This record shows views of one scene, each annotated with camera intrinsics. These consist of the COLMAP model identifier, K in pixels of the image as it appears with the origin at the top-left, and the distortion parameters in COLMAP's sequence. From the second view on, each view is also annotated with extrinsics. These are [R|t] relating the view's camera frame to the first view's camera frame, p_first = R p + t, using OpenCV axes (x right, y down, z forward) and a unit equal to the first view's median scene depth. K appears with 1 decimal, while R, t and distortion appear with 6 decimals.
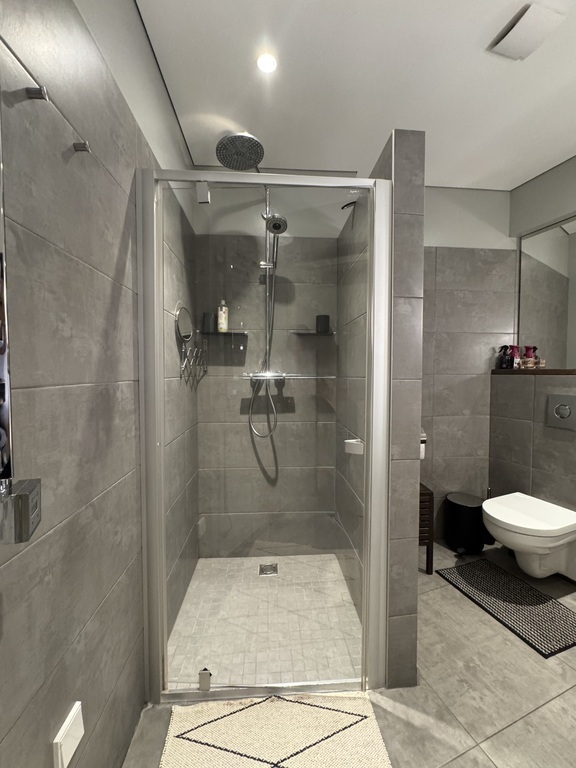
lens RADIAL K [[308.0, 0, 290.2], [0, 308.0, 385.1], [0, 0, 1]] dist [-0.005299, 0.000327]
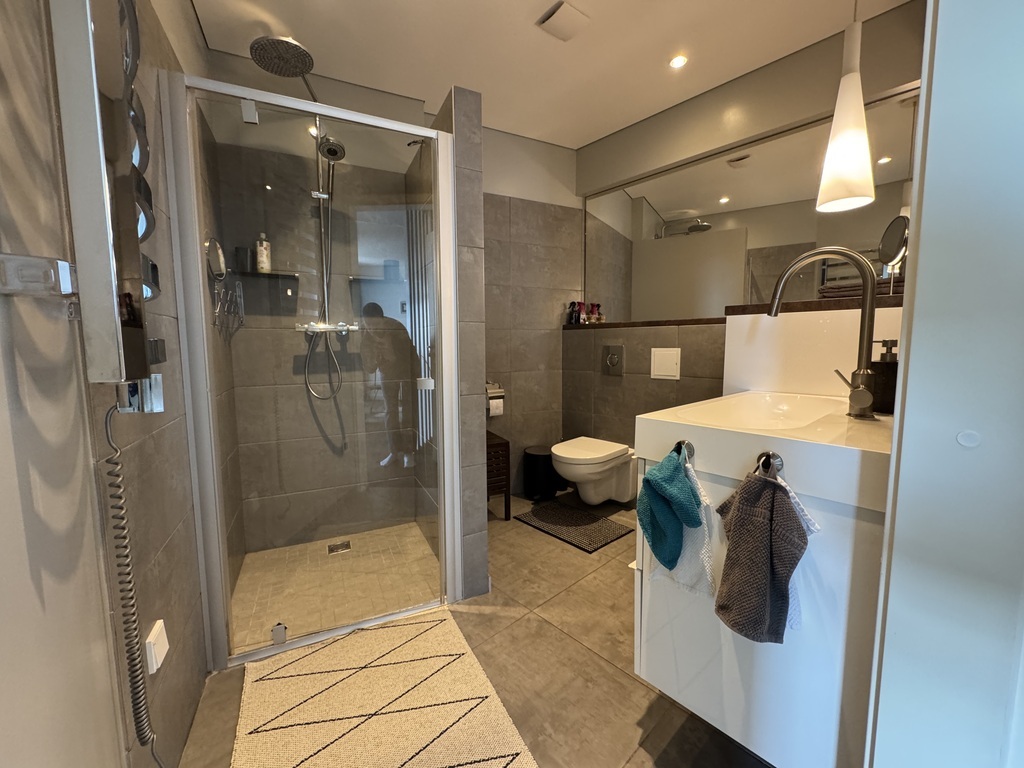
lens RADIAL K [[410.7, 0, 511.6], [0, 410.7, 385.1], [0, 0, 1]] dist [-0.005299, 0.000327]
pose [[0.928833, -0.042952, 0.368000, -0.024433], [0.021932, 0.997890, 0.061114, 0.070232], [-0.369849, -0.048694, 0.927815, -0.254217]]
